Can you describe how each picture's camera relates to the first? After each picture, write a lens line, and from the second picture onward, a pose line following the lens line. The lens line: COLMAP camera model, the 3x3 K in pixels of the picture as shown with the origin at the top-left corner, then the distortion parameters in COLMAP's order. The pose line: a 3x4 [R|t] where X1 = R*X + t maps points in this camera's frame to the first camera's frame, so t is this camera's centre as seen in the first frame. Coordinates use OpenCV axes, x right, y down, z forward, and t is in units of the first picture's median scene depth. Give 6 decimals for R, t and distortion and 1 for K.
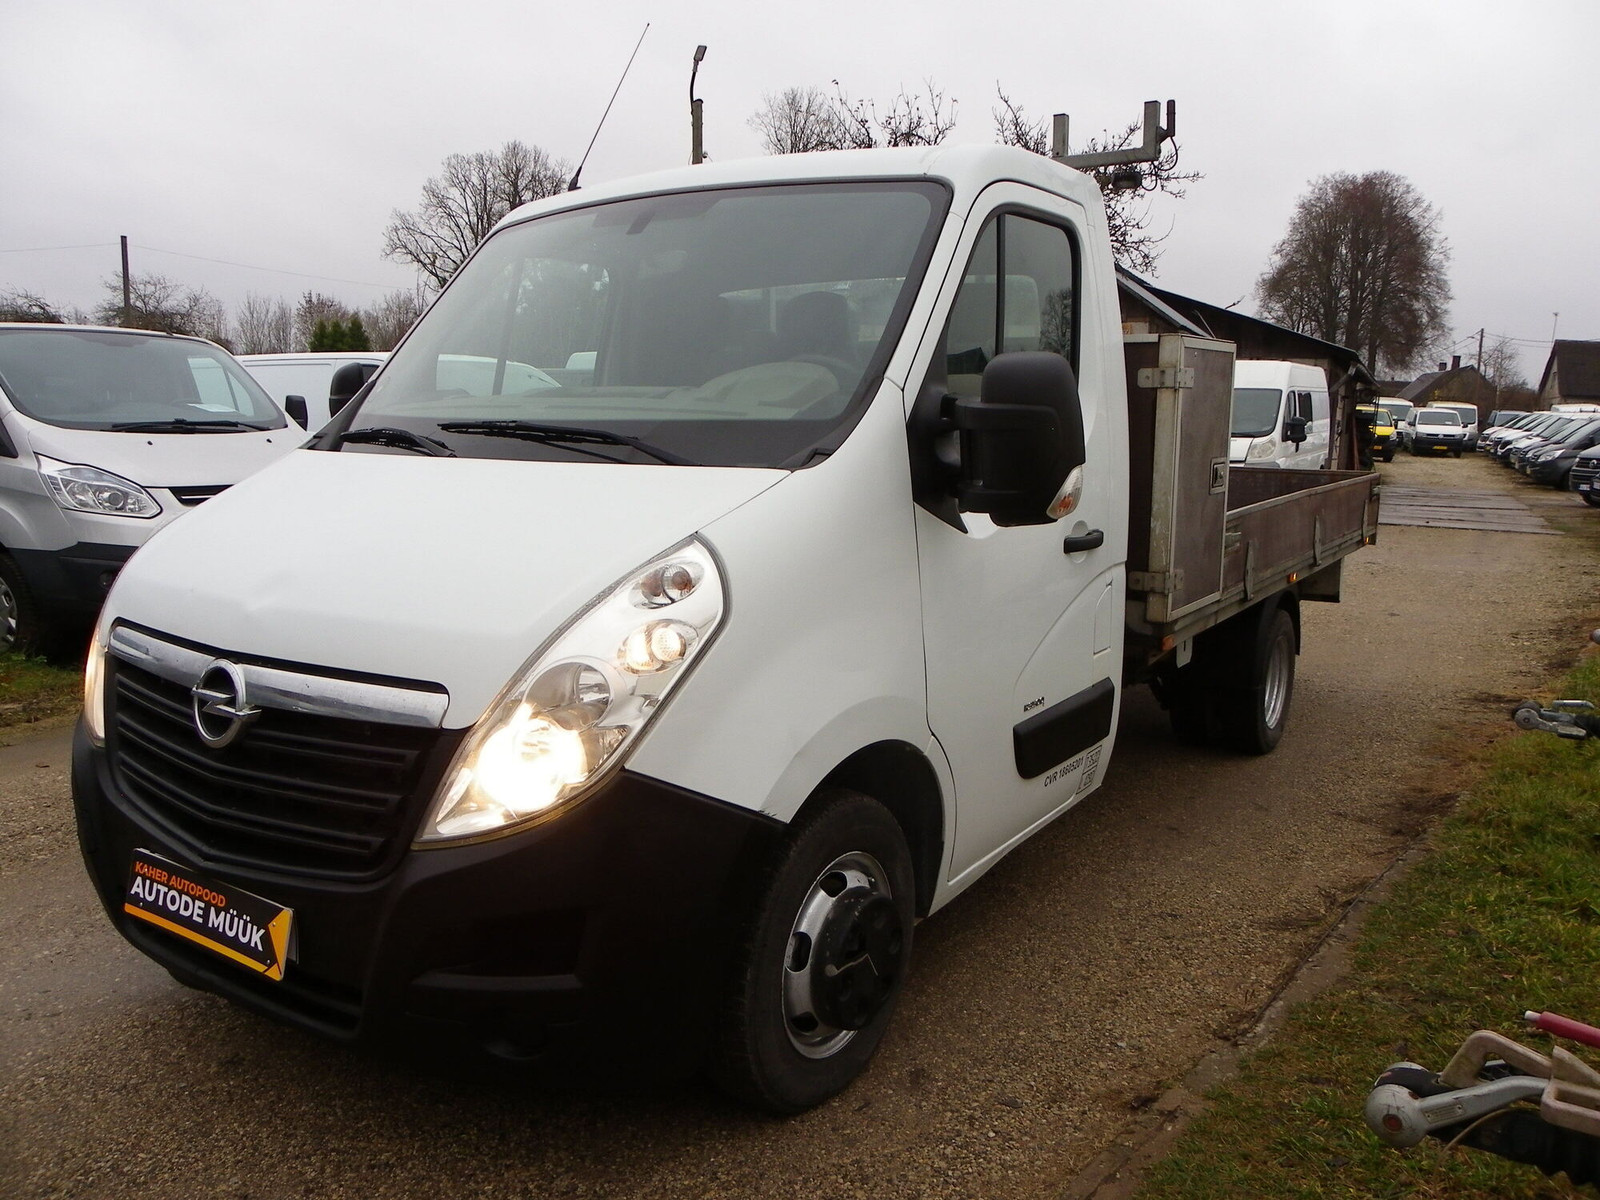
lens RADIAL K [[1191.8, 0, 812.4], [0, 1191.8, 595.1], [0, 0, 1]] dist [-0.035449, 0.042857]
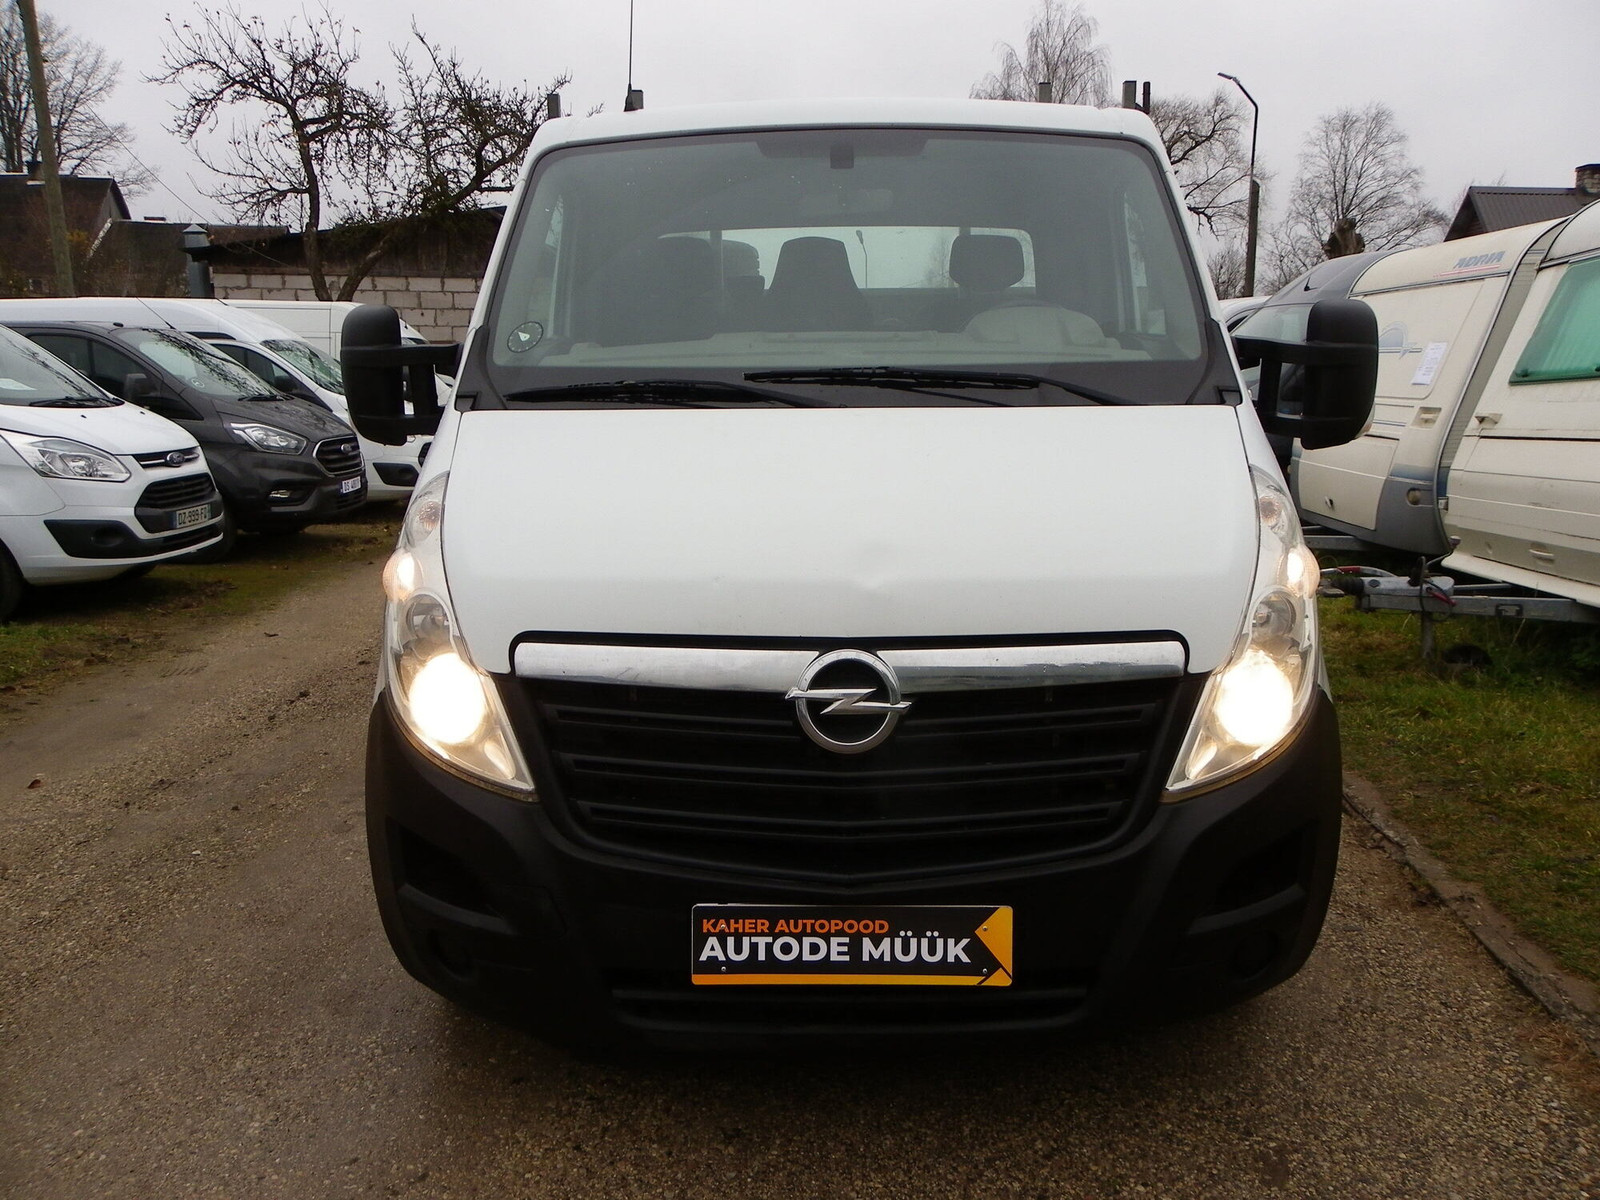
lens RADIAL K [[1191.8, 0, 812.4], [0, 1191.8, 595.1], [0, 0, 1]] dist [-0.035449, 0.042857]
pose [[0.847435, -0.117673, 0.517693, -0.944311], [0.100457, 0.993052, 0.061282, -0.038678], [-0.521308, 0.000073, 0.853369, 0.282626]]
